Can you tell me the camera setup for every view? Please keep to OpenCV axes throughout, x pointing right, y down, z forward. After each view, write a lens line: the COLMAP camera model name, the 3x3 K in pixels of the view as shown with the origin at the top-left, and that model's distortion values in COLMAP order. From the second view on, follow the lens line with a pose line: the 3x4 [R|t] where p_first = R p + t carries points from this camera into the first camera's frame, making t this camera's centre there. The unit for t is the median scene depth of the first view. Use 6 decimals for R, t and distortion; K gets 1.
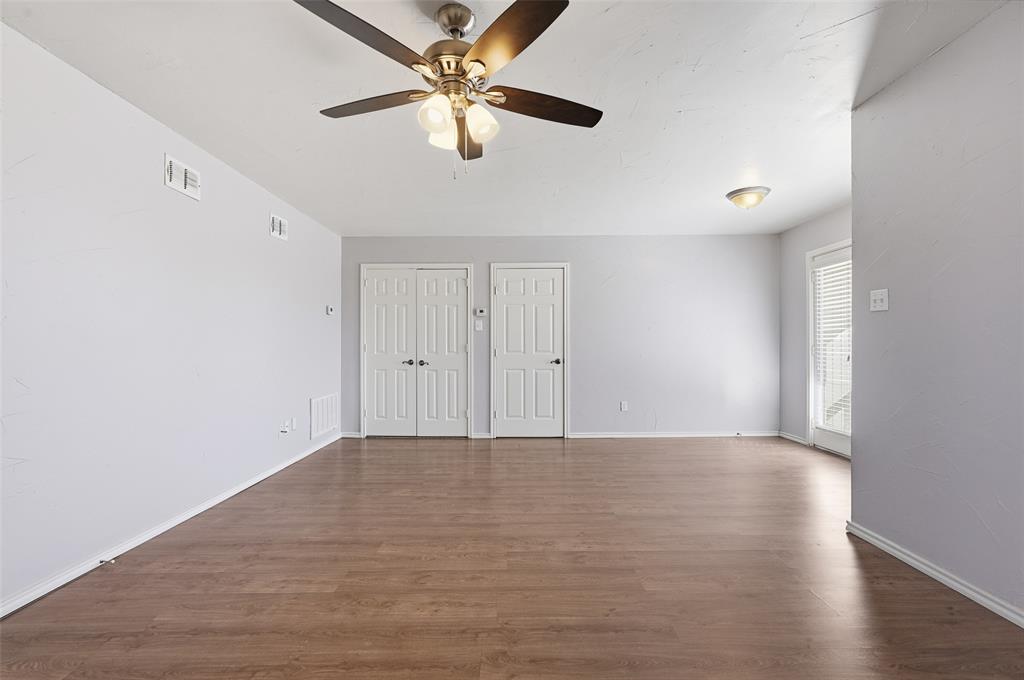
lens RADIAL K [[343.9, 0, 509.9], [0, 343.9, 344.2], [0, 0, 1]] dist [-0.000206, -0.000006]
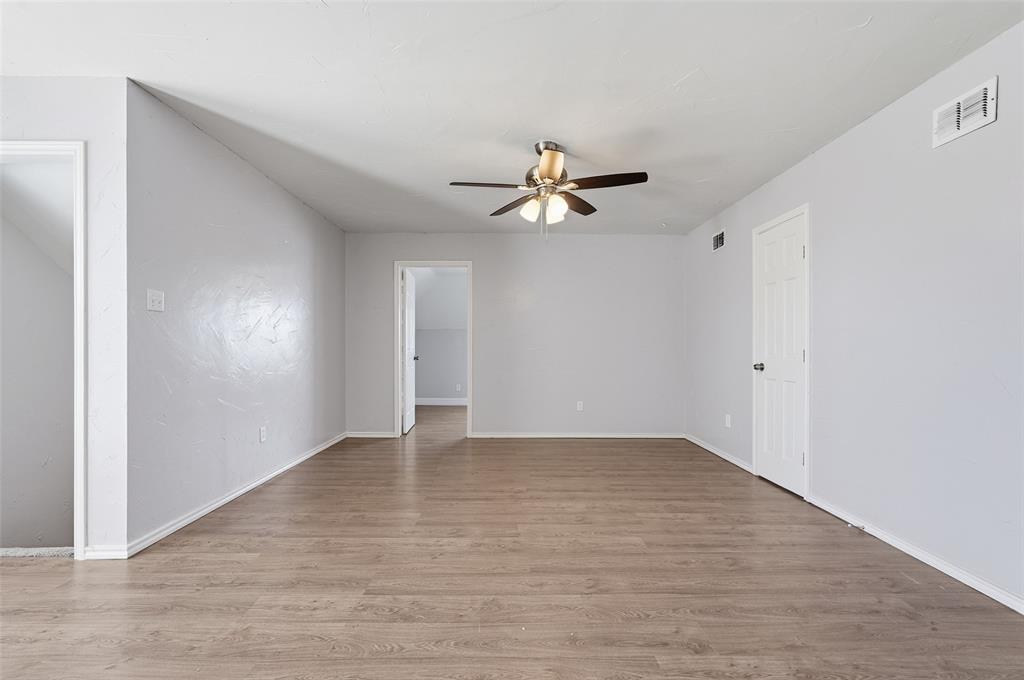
lens RADIAL K [[343.9, 0, 509.9], [0, 343.9, 344.2], [0, 0, 1]] dist [-0.000206, -0.000006]
pose [[-0.999872, 0.001454, -0.015930, 0.034442], [0.001571, 0.999972, -0.007331, 0.012302], [0.015919, -0.007355, -0.999846, 2.055495]]
